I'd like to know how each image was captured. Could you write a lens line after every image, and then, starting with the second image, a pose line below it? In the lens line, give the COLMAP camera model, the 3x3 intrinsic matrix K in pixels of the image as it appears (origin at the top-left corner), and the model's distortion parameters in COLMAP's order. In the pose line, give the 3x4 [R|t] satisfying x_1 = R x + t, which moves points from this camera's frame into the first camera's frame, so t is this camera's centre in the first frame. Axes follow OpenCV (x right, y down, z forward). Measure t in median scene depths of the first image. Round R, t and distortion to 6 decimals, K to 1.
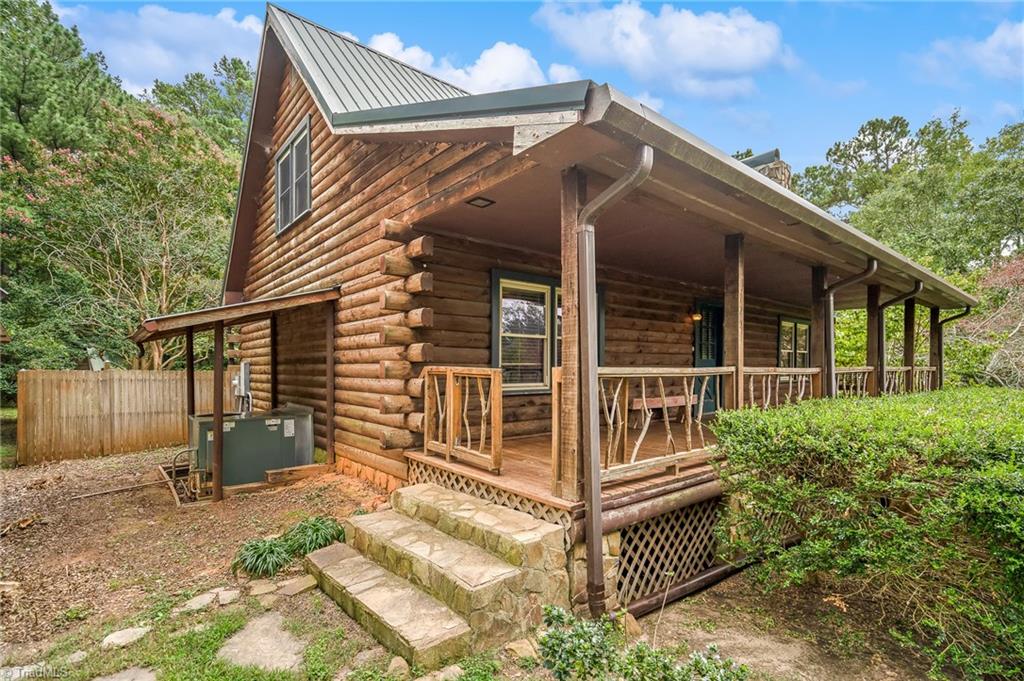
lens RADIAL K [[467.3, 0, 513.7], [0, 467.3, 370.7], [0, 0, 1]] dist [-0.003297, 0.001702]
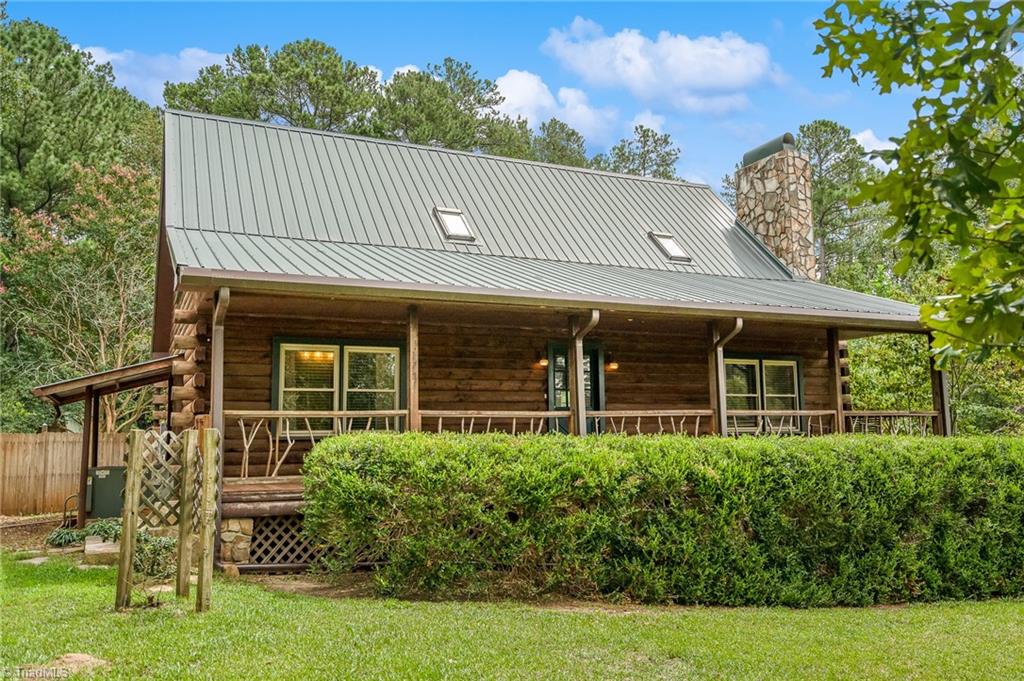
lens RADIAL K [[821.9, 0, 530.6], [0, 821.9, 344.1], [0, 0, 1]] dist [0.024334, -0.020199]
pose [[0.963859, -0.046876, -0.262257, 0.709029], [0.014265, 0.992067, -0.124895, 0.049581], [0.266031, 0.116640, 0.956882, -0.538937]]
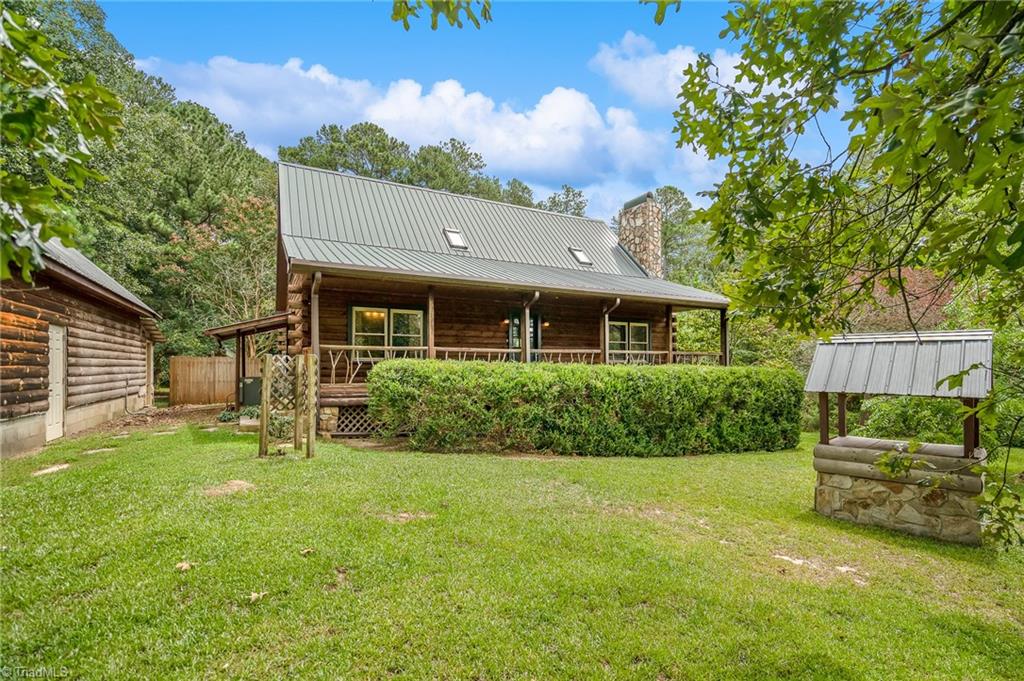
lens RADIAL K [[467.3, 0, 529.8], [0, 467.3, 363.1], [0, 0, 1]] dist [-0.003297, 0.001702]
pose [[0.979666, -0.003298, -0.200608, 0.707044], [0.000131, 0.999875, -0.015798, 0.052678], [0.200635, 0.015451, 0.979544, -0.534129]]
